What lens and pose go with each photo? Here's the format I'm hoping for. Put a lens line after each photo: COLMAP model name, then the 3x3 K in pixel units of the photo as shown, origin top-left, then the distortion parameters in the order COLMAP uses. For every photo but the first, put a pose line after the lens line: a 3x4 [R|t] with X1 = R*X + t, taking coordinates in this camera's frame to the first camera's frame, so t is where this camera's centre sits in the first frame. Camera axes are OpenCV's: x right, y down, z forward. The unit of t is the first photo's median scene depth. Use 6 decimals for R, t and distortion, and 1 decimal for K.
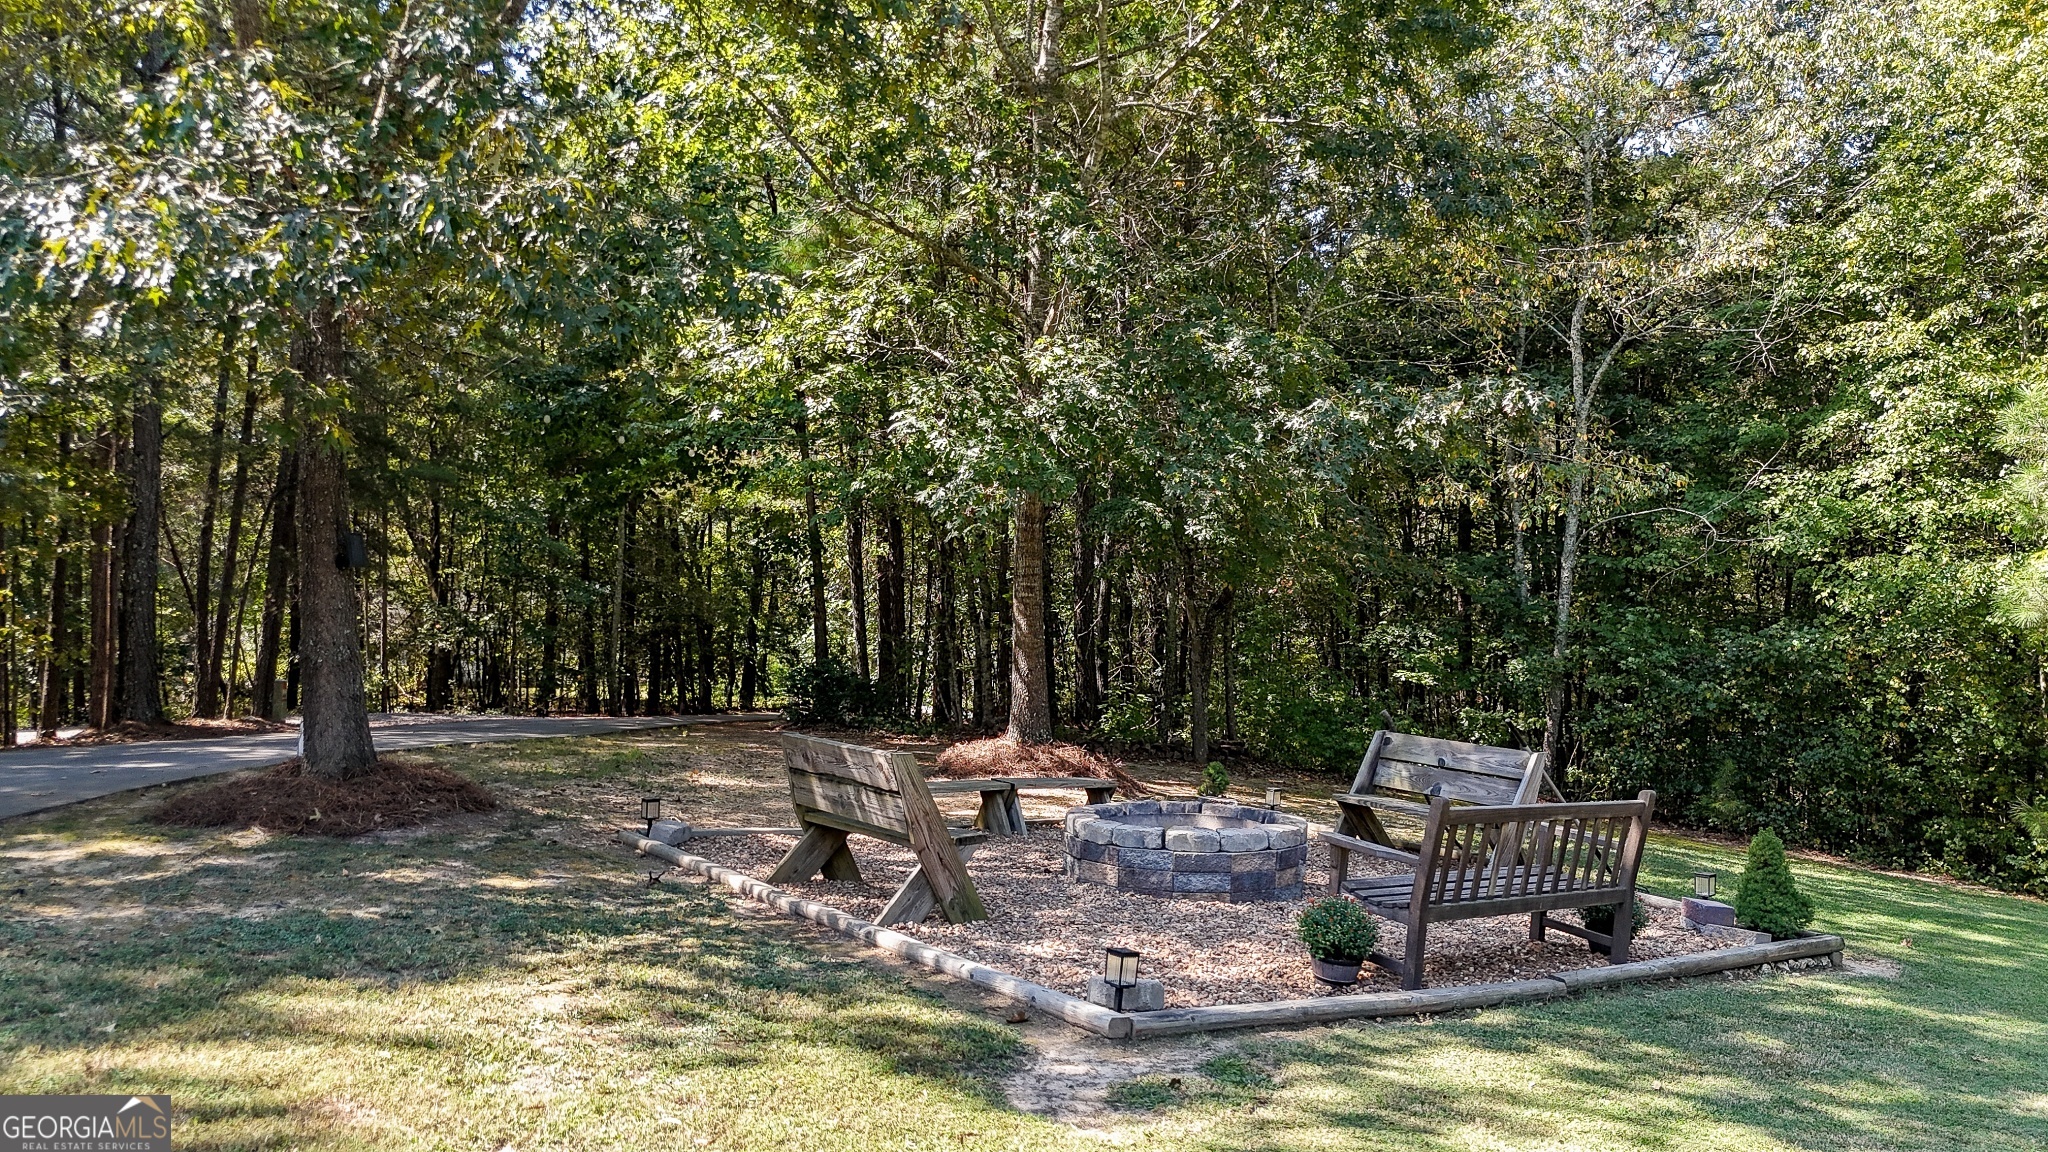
lens RADIAL K [[1517.8, 0, 1028.5], [0, 1517.8, 577.6], [0, 0, 1]] dist [0.046053, -0.029377]
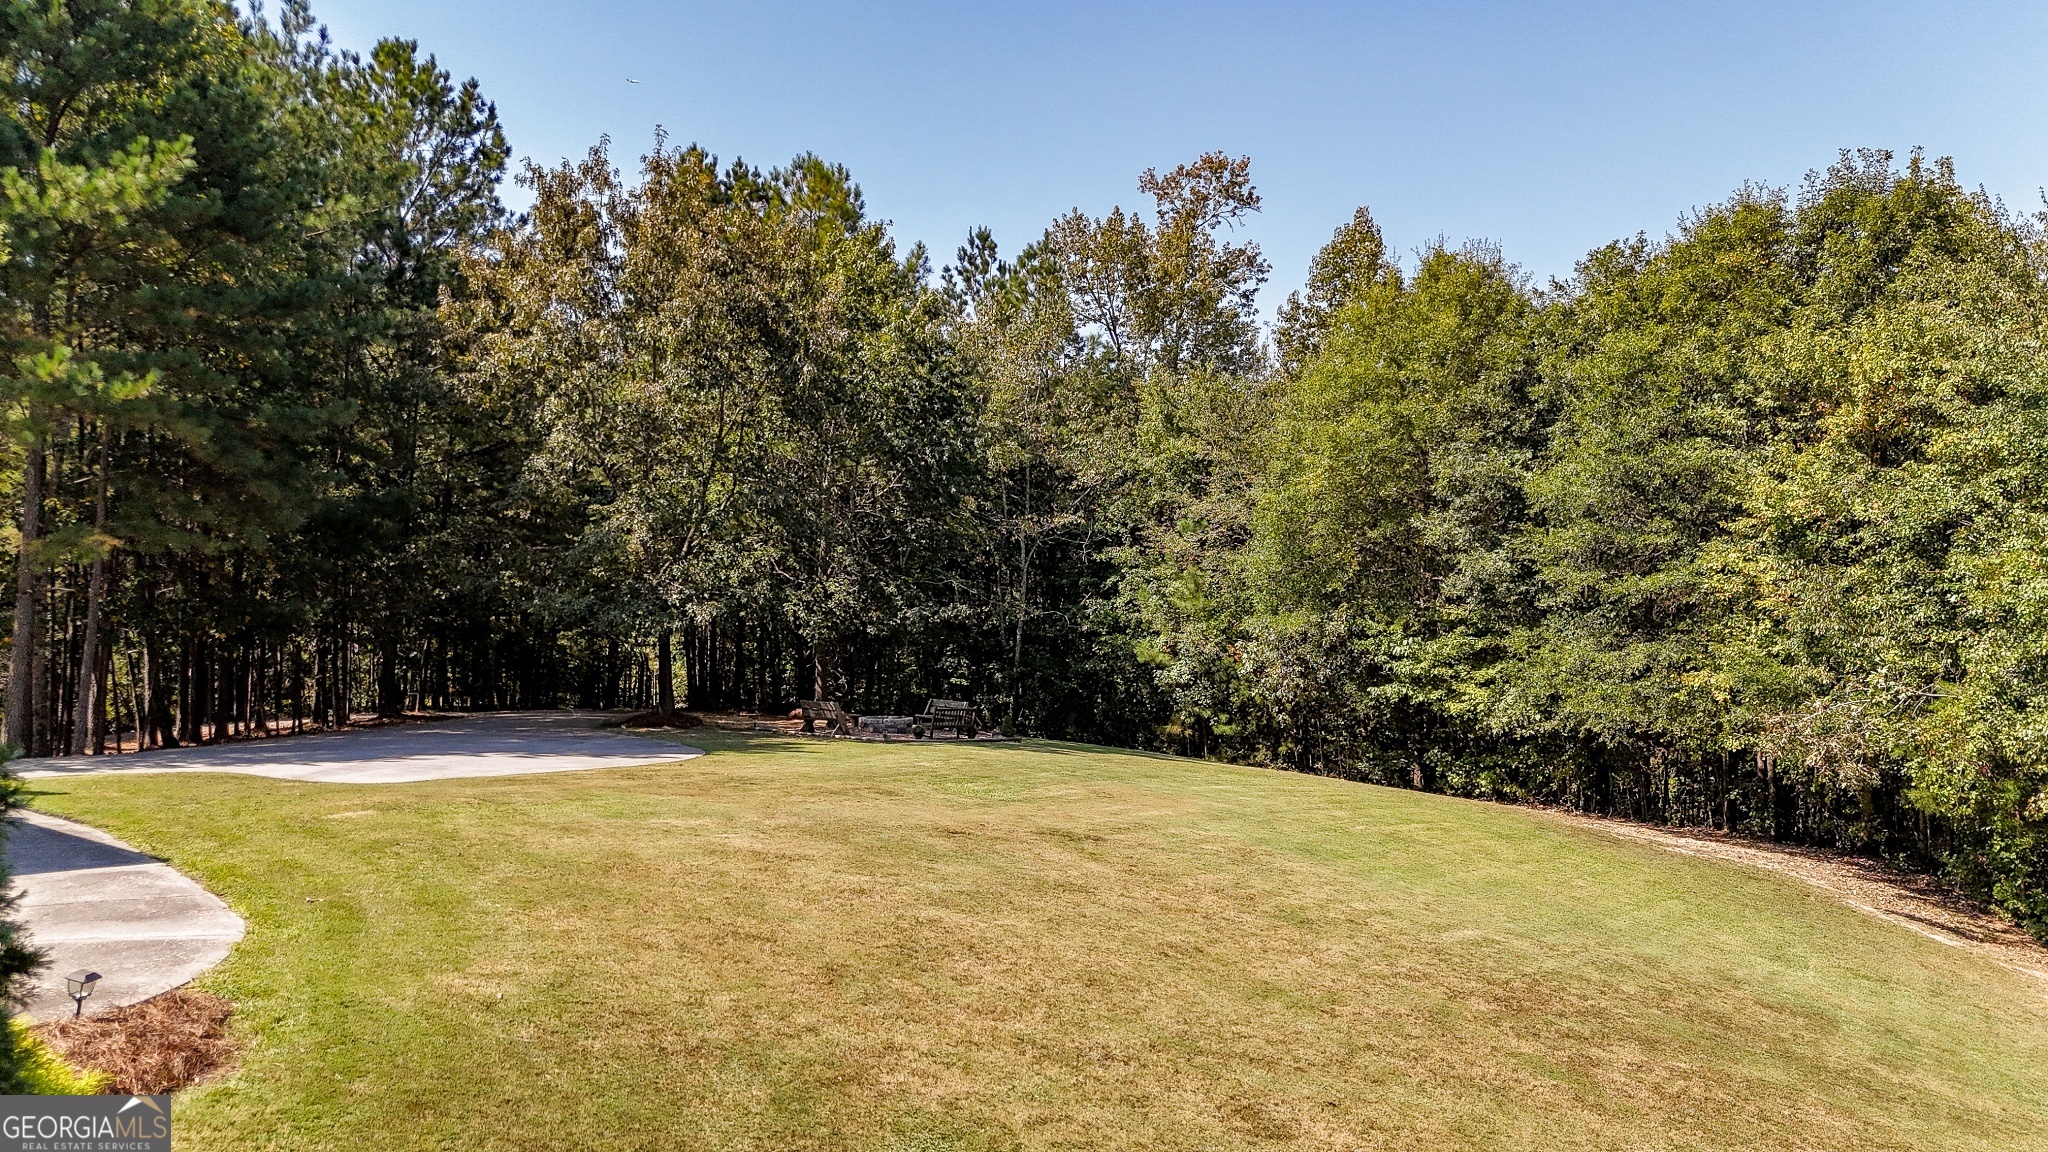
lens RADIAL K [[1517.8, 0, 1026.3], [0, 1517.8, 572.5], [0, 0, 1]] dist [0.046053, -0.029377]
pose [[0.968040, 0.000058, 0.250795, -0.274452], [-0.000147, 1.000000, 0.000334, -0.120512], [-0.250795, -0.000360, 0.968040, -1.527958]]
